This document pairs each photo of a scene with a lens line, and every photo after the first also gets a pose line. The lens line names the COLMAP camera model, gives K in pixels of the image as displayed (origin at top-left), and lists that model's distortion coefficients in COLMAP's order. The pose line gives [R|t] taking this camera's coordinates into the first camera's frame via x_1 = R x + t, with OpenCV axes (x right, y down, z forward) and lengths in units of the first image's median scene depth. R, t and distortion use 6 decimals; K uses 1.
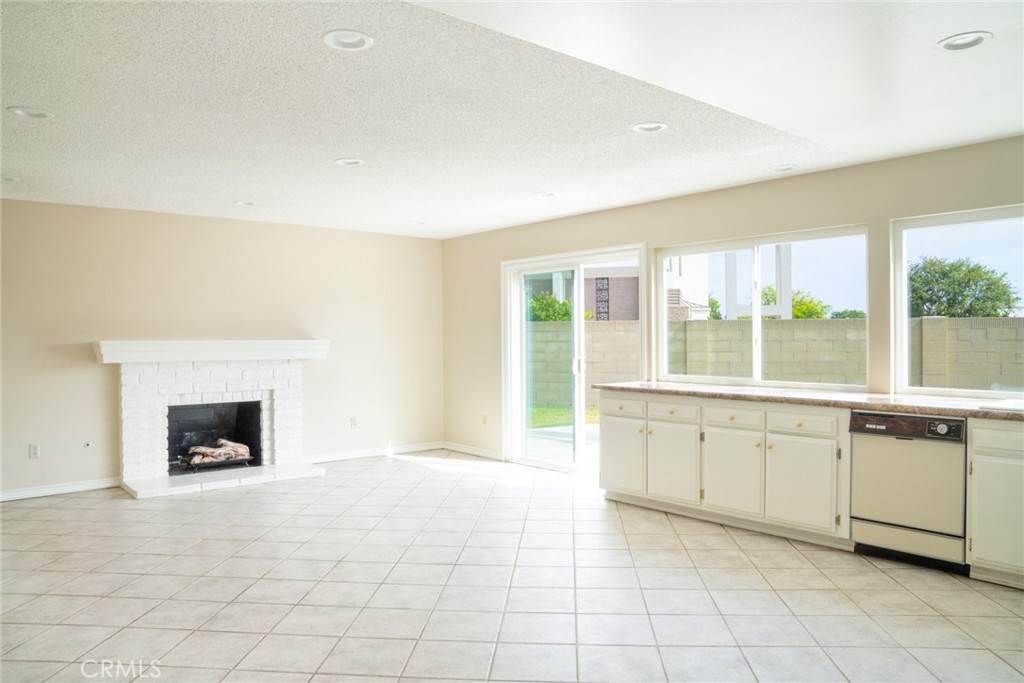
lens RADIAL K [[726.7, 0, 512.2], [0, 726.7, 342.3], [0, 0, 1]] dist [-0.055804, 0.009712]
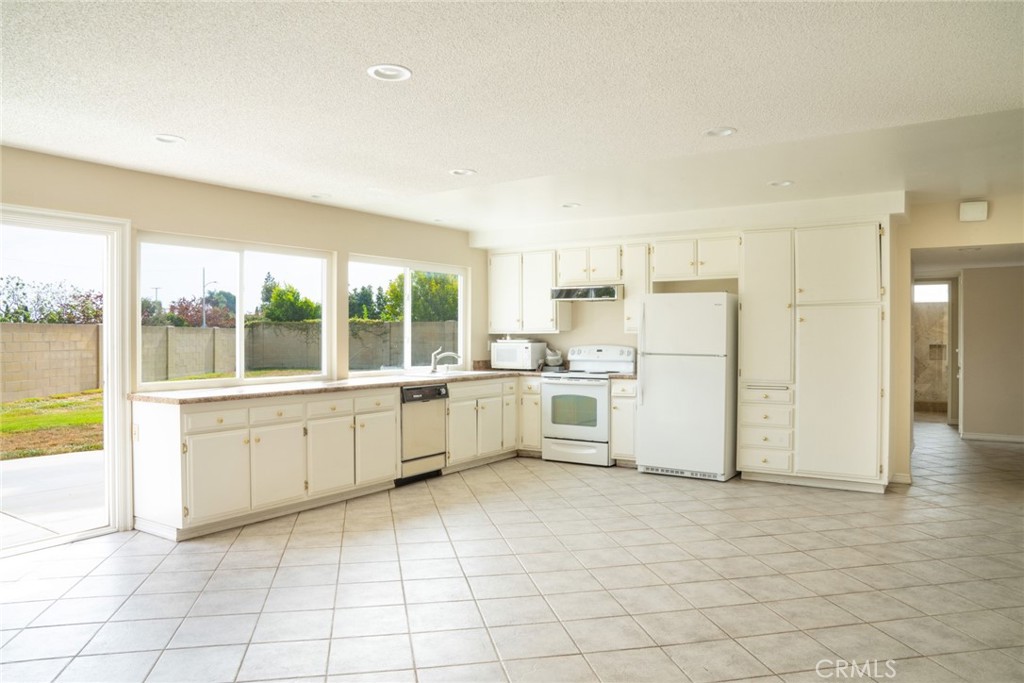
lens RADIAL K [[726.7, 0, 513.0], [0, 726.7, 340.0], [0, 0, 1]] dist [-0.055804, 0.009712]
pose [[-0.278088, -0.000061, 0.960556, -0.937068], [0.011871, 0.999923, 0.003500, -0.004100], [-0.960482, 0.012376, -0.278066, 1.118122]]
